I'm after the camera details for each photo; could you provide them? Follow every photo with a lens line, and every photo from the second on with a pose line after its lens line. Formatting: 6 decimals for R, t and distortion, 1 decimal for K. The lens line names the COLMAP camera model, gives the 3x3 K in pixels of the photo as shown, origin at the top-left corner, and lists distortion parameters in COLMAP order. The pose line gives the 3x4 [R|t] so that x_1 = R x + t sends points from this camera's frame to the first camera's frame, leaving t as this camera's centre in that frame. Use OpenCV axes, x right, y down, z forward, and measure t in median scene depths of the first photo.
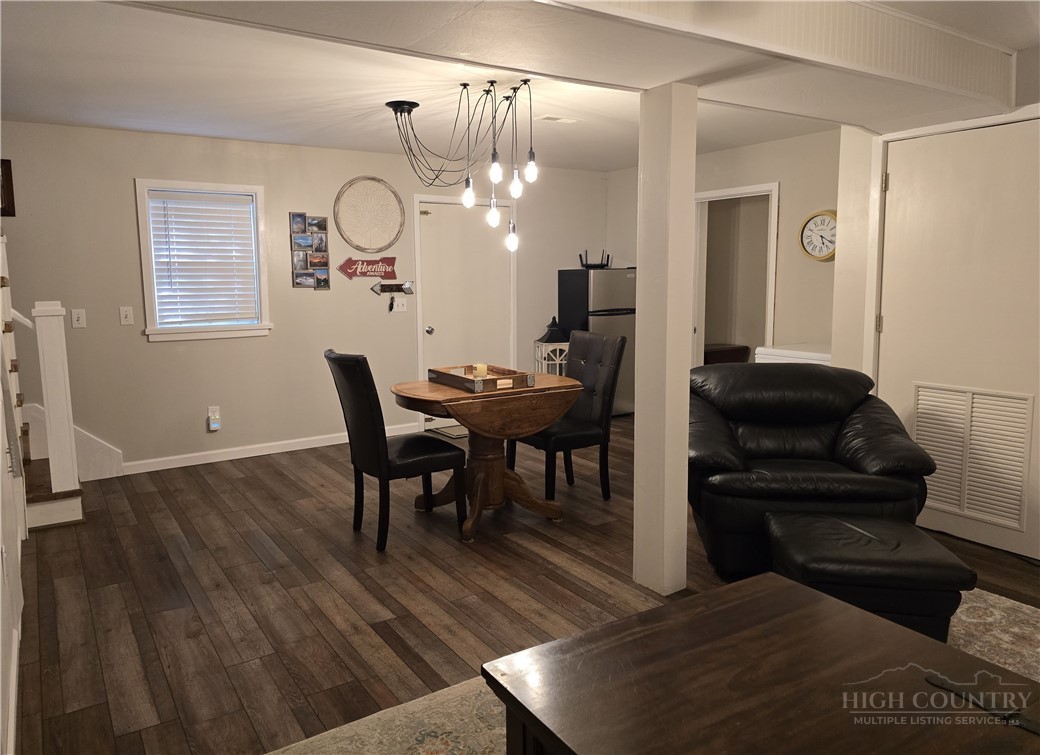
lens RADIAL K [[724.8, 0, 519.3], [0, 724.8, 355.5], [0, 0, 1]] dist [0.003427, -0.001284]
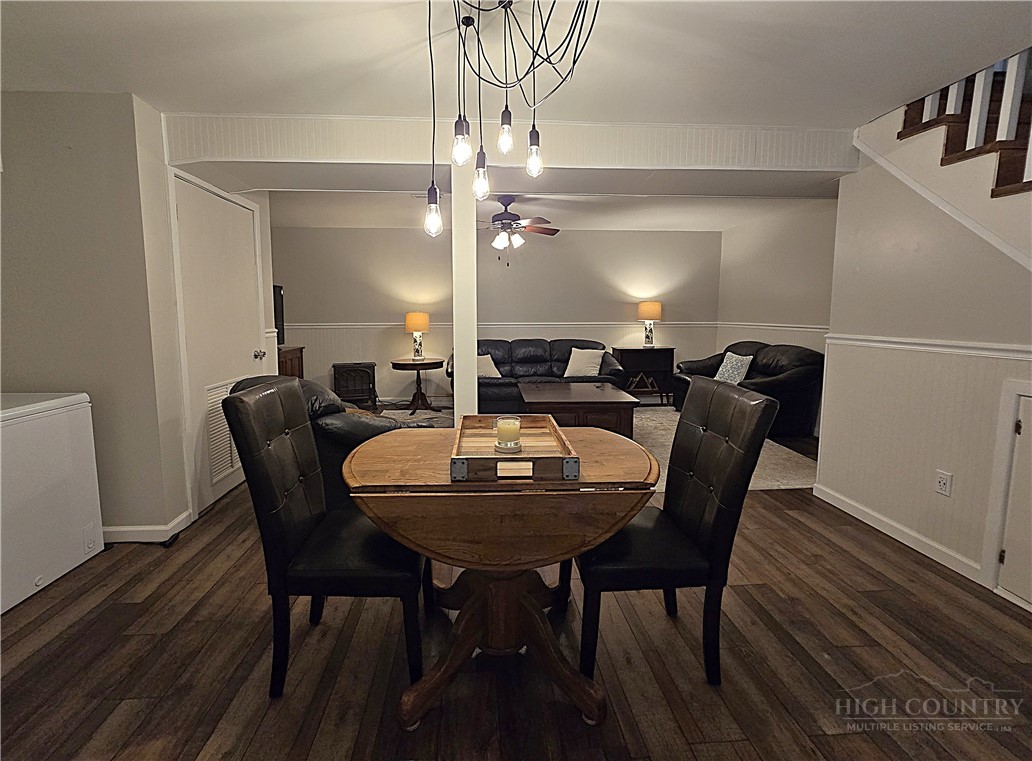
lens RADIAL K [[443.8, 0, 499.2], [0, 443.8, 355.9], [0, 0, 1]] dist [-0.000099, 0.000125]
pose [[-0.857864, -0.038882, 0.512404, -0.189996], [0.068700, 0.979504, 0.189345, -0.093755], [-0.509264, 0.197634, -0.837610, 1.037359]]
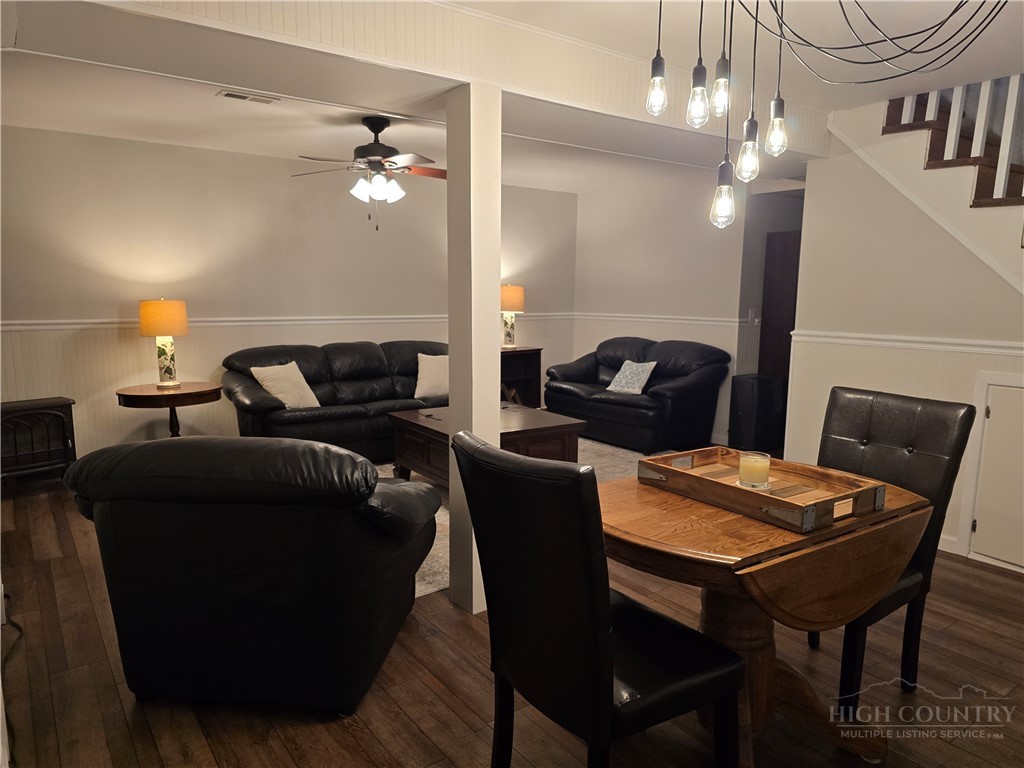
lens RADIAL K [[688.0, 0, 508.4], [0, 688.0, 395.6], [0, 0, 1]] dist [0.061170, -0.074241]
pose [[-0.999651, 0.006432, -0.025638, 0.105156], [-0.000525, 0.964915, 0.262560, -0.126867], [0.026428, 0.262482, -0.964575, 1.148383]]
